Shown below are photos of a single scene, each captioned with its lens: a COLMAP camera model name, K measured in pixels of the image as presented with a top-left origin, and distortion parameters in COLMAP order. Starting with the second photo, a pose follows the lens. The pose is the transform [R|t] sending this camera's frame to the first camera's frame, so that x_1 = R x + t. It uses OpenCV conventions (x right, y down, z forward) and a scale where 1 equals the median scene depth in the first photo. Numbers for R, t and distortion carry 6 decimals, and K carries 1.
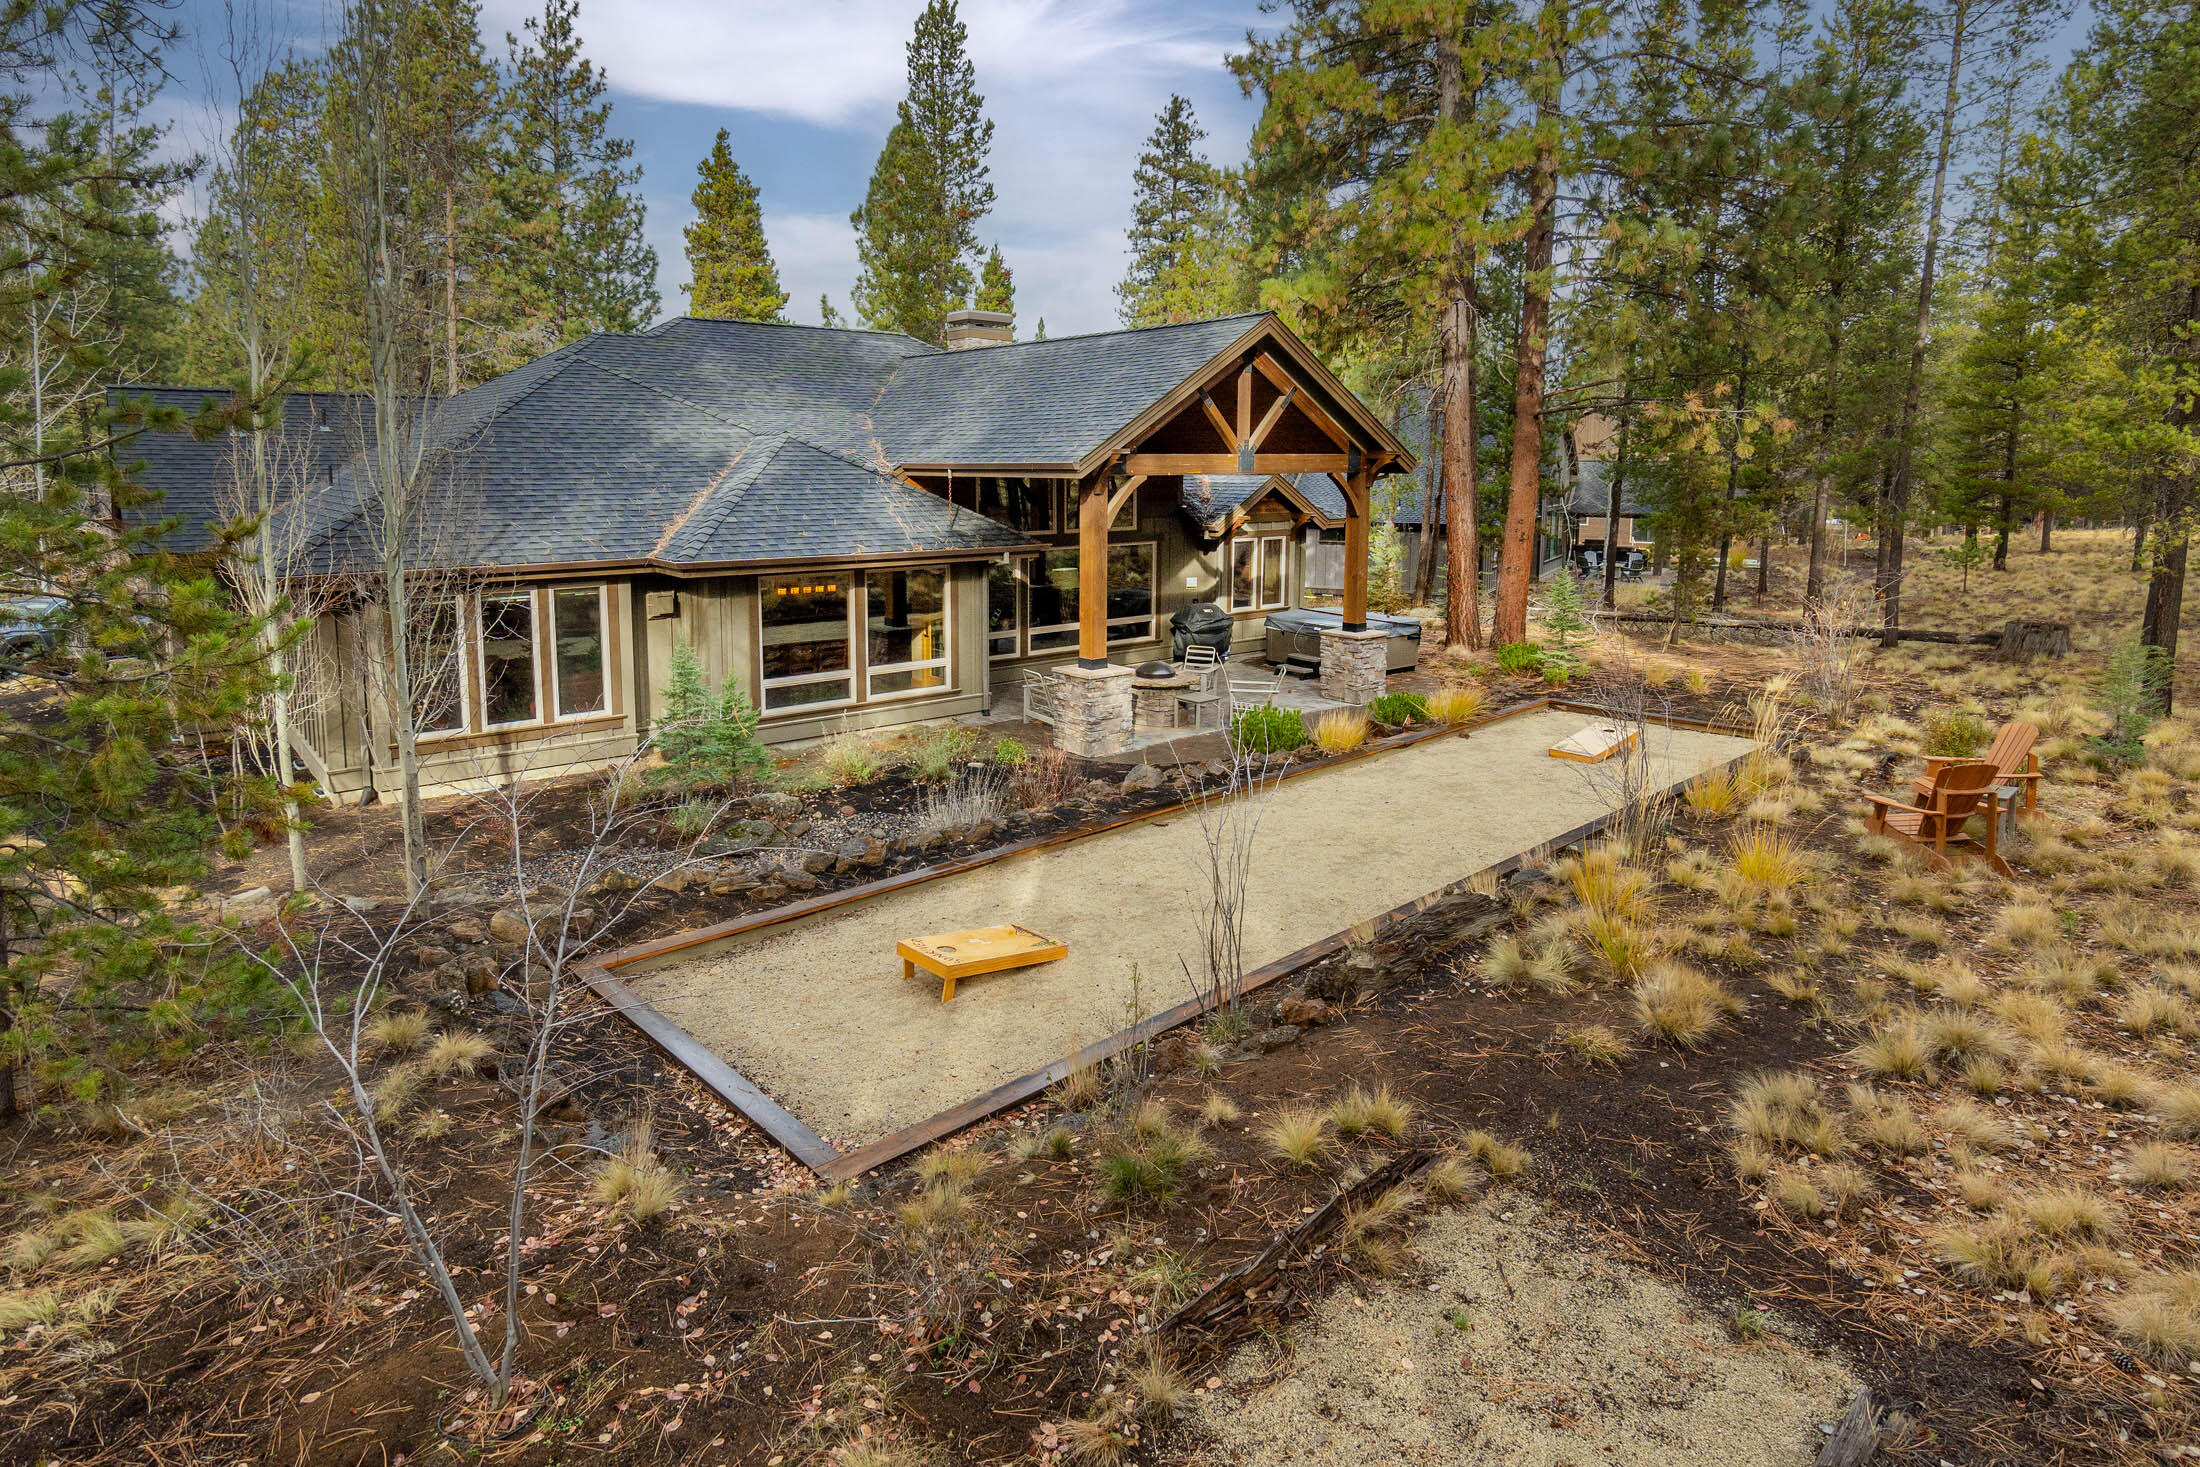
lens RADIAL K [[1182.9, 0, 1089.3], [0, 1182.9, 695.7], [0, 0, 1]] dist [0.004066, 0.000227]
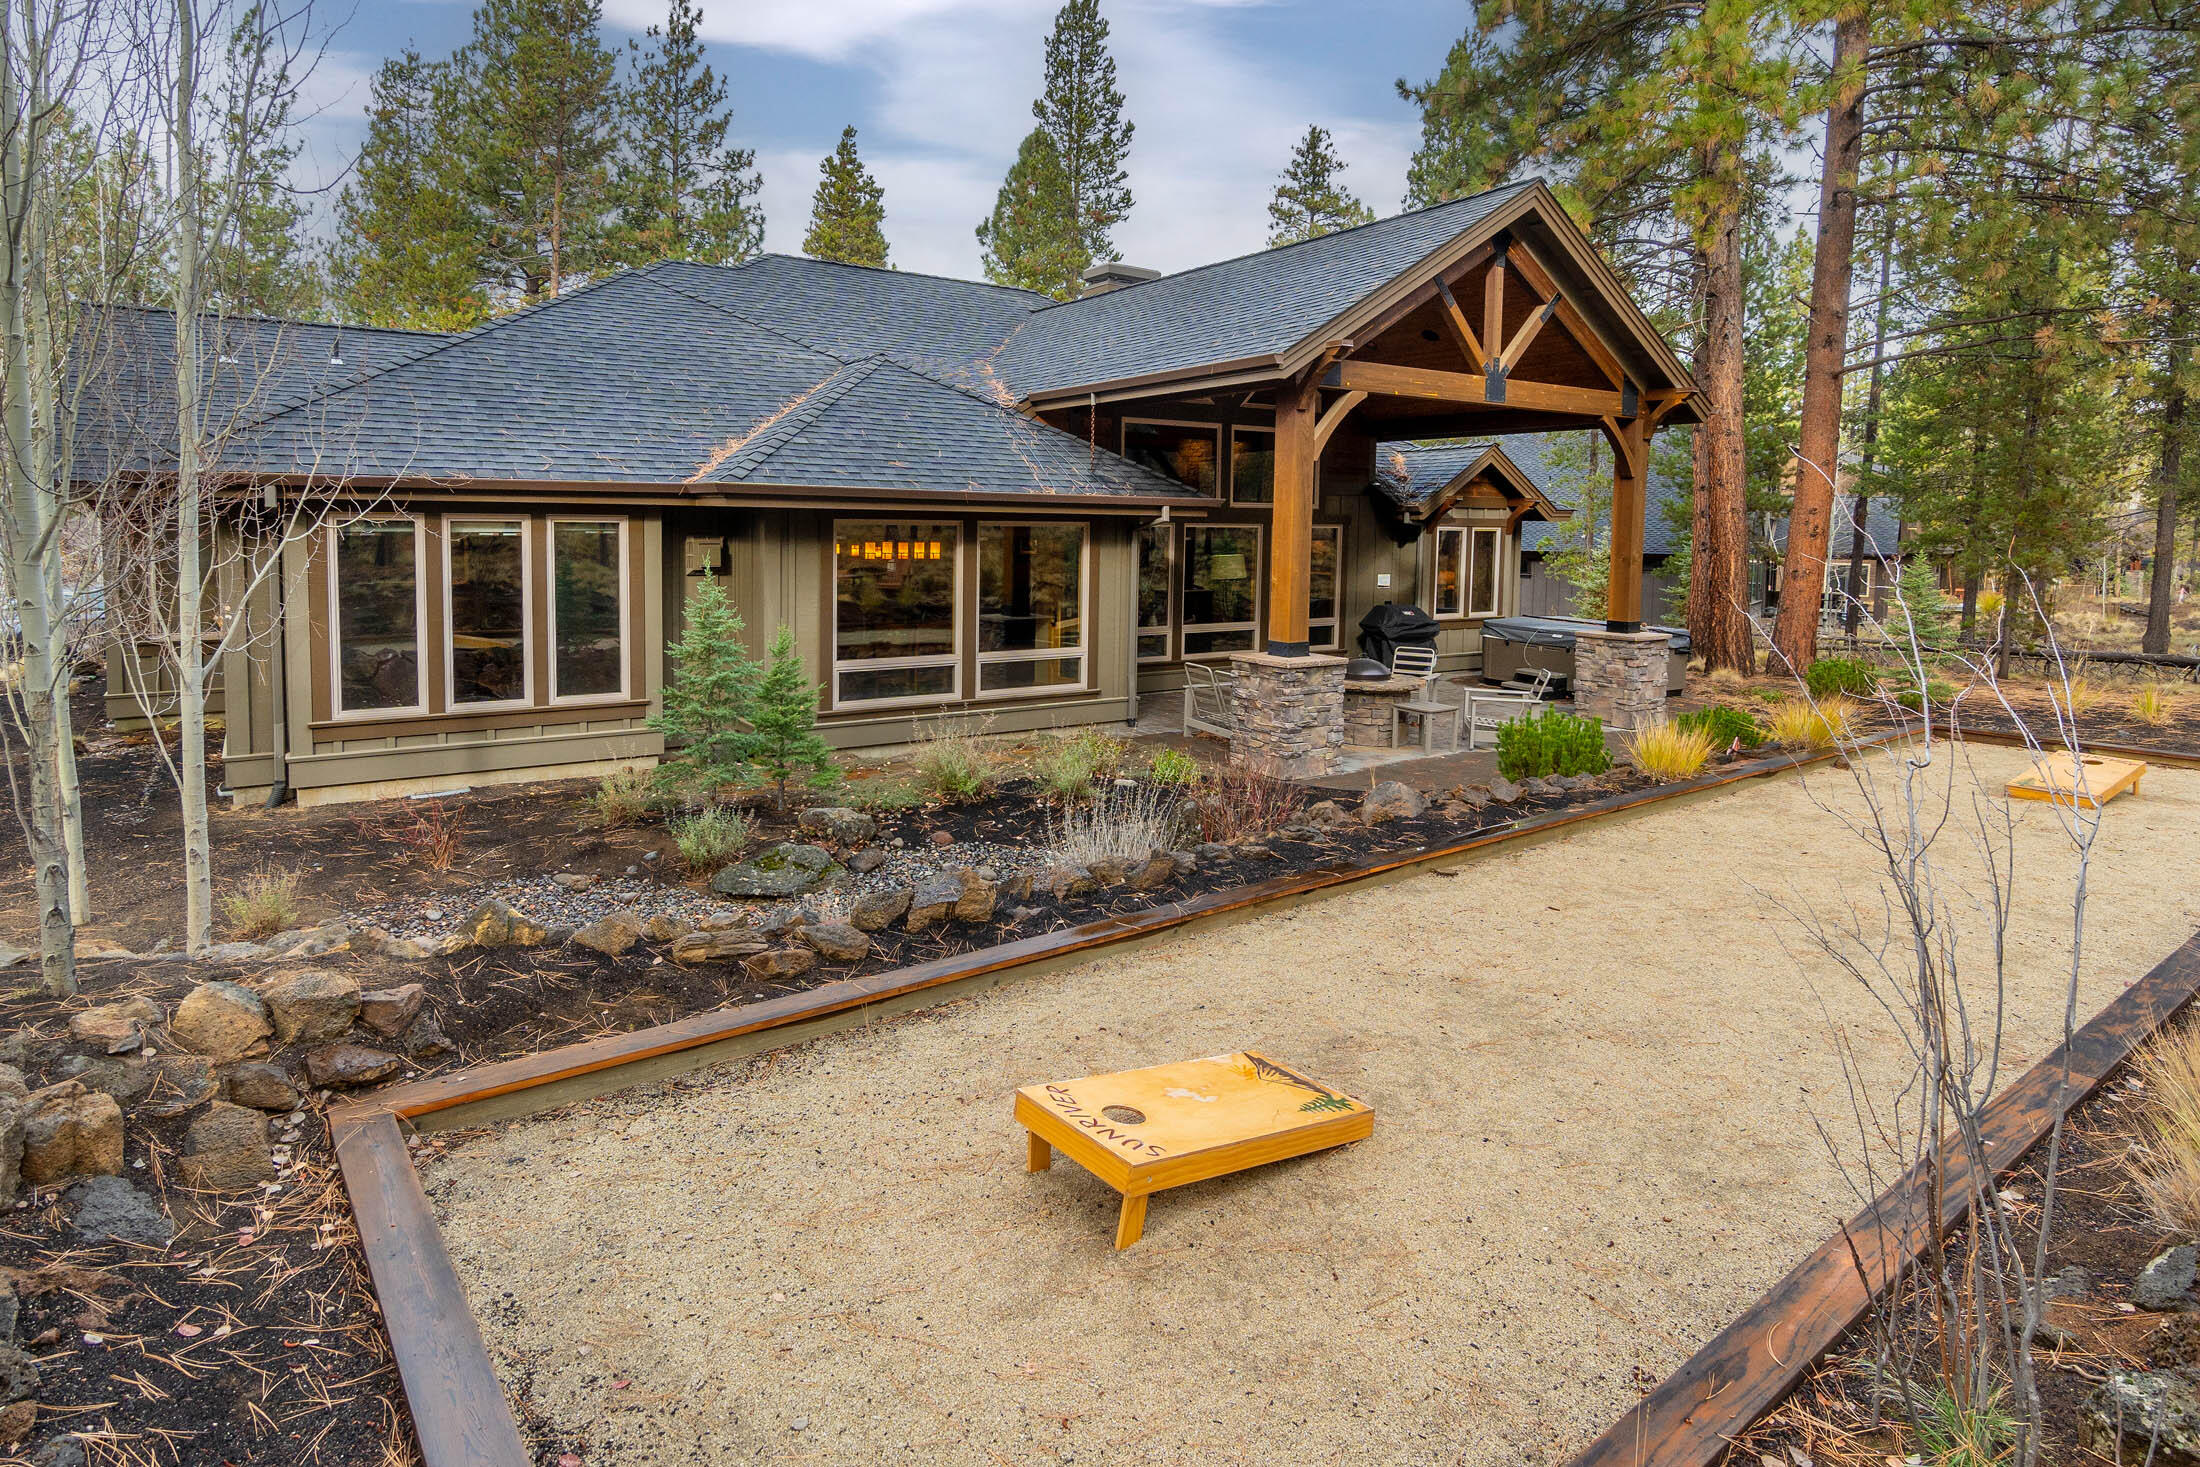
lens RADIAL K [[1187.6, 0, 1094.9], [0, 1187.6, 657.4], [0, 0, 1]] dist [0.005448, 0.000292]
pose [[0.995706, 0.021420, -0.090056, -0.048642], [-0.028927, 0.996137, -0.082906, 0.040370], [0.087933, 0.085155, 0.992480, 0.274611]]
